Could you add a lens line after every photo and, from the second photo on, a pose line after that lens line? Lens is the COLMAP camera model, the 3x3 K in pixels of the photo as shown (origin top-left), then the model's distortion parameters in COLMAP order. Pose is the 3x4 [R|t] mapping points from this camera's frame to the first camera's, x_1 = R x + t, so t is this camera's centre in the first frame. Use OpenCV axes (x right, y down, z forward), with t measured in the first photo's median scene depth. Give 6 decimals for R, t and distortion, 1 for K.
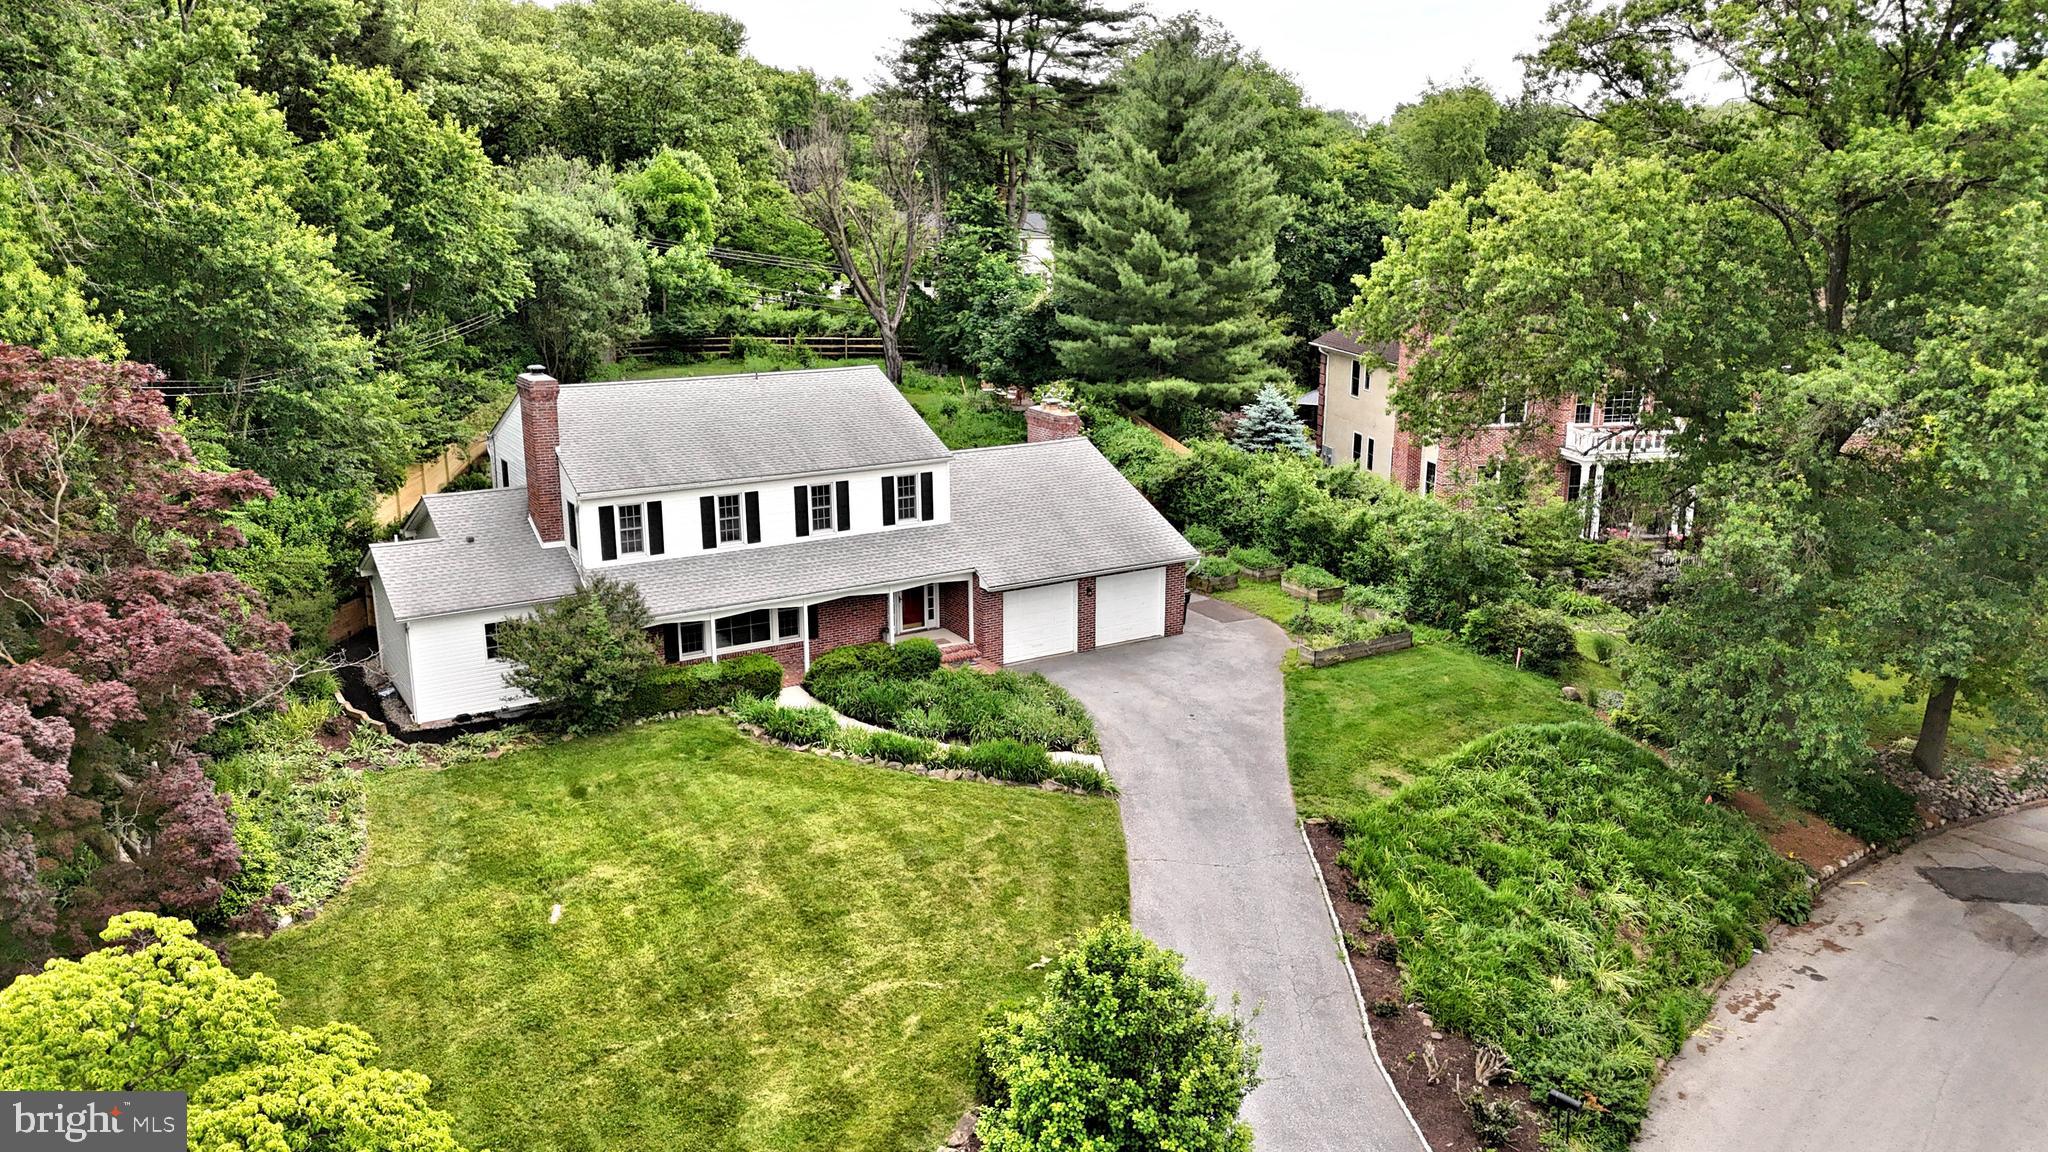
lens RADIAL K [[1427.0, 0, 1037.3], [0, 1427.0, 579.8], [0, 0, 1]] dist [0.043395, -0.013533]
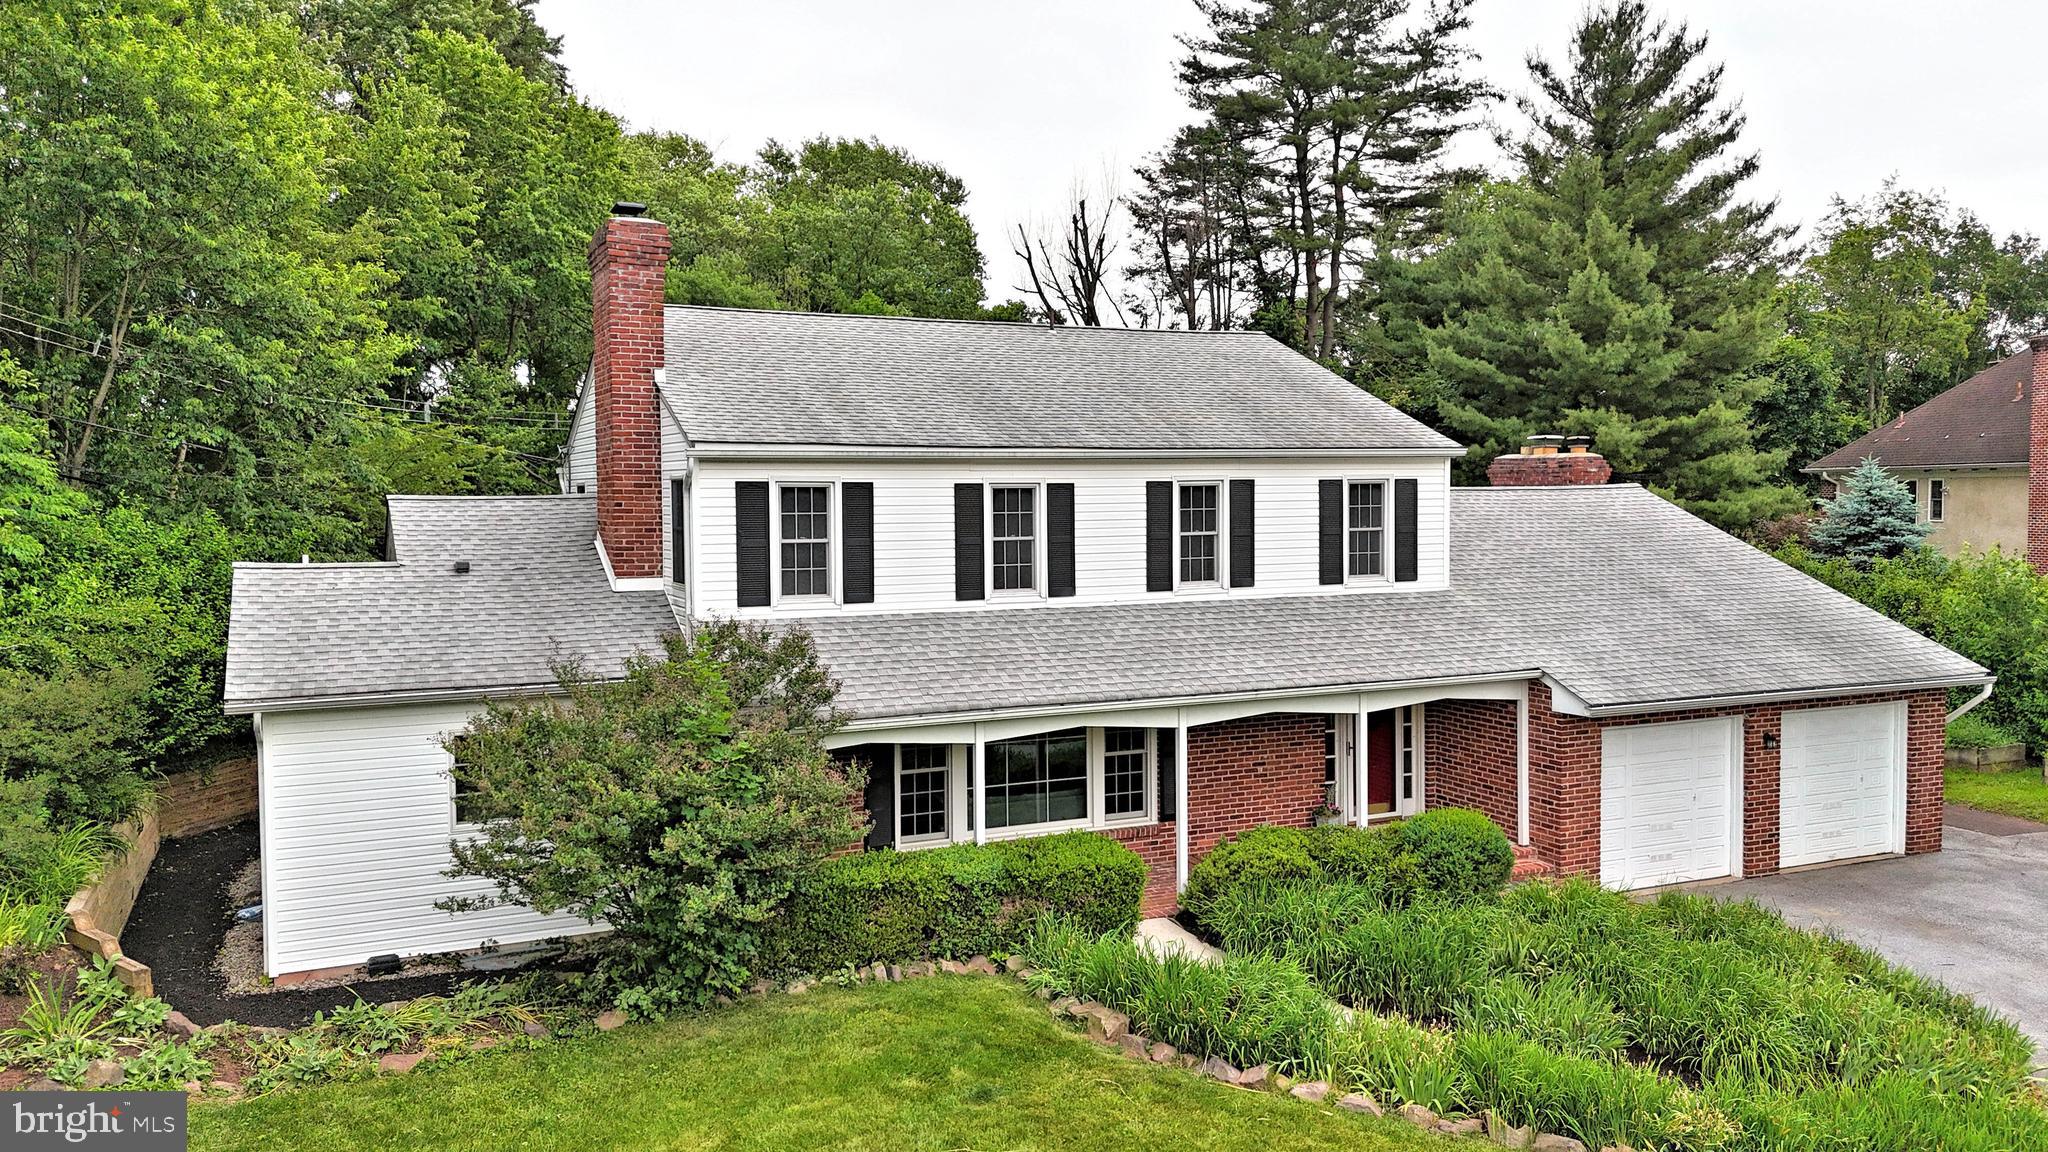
lens RADIAL K [[1439.1, 0, 1011.4], [0, 1439.1, 583.3], [0, 0, 1]] dist [0.055453, -0.010550]
pose [[0.990607, -0.006727, -0.136576, -0.159799], [-0.021831, 0.978199, -0.206520, 0.069459], [0.134988, 0.207561, 0.968863, 0.581293]]
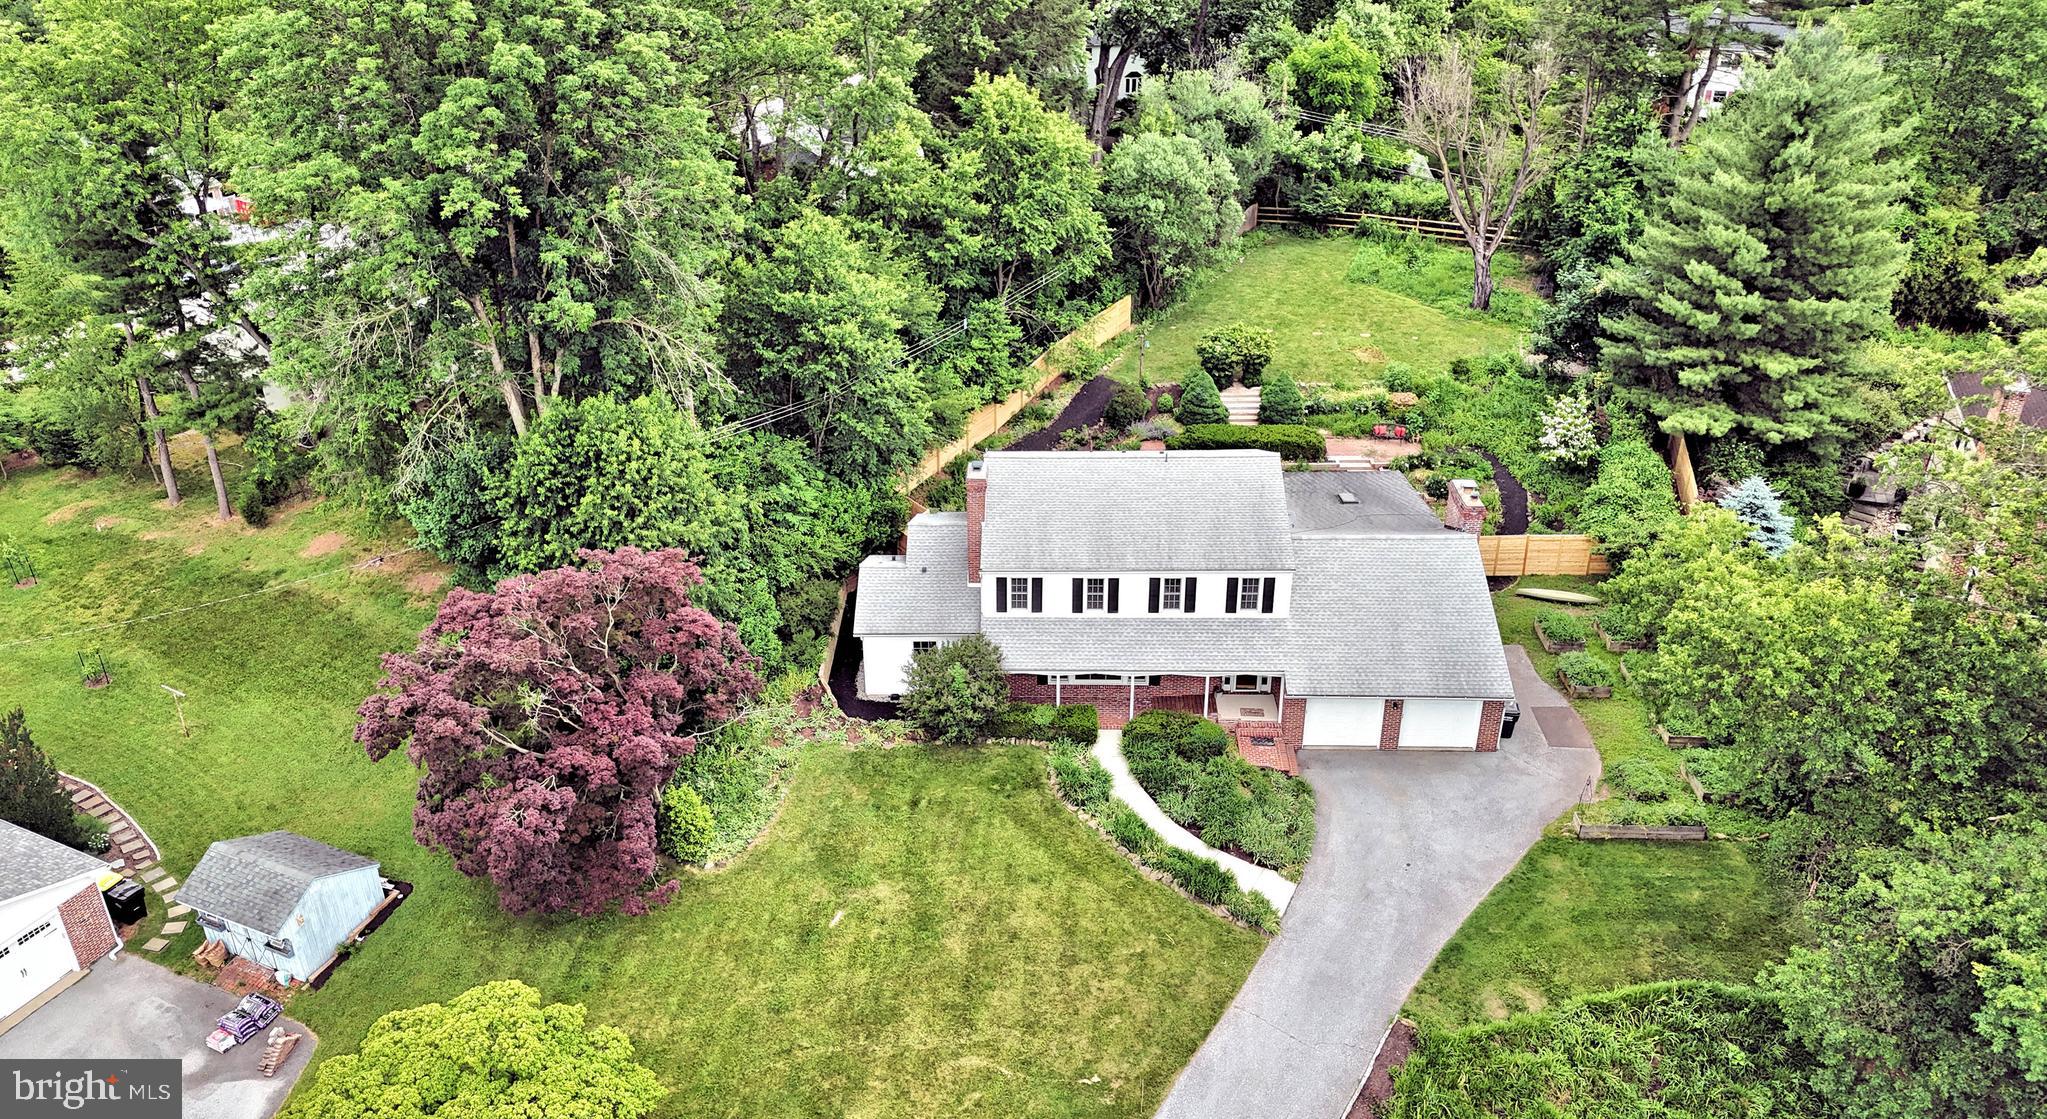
lens RADIAL K [[1408.6, 0, 1037.1], [0, 1408.6, 566.6], [0, 0, 1]] dist [0.050498, -0.000821]
pose [[0.838893, 0.258683, -0.478896, 0.357033], [-0.133677, 0.950815, 0.279431, -0.432514], [0.527626, -0.170395, 0.832212, -0.083132]]
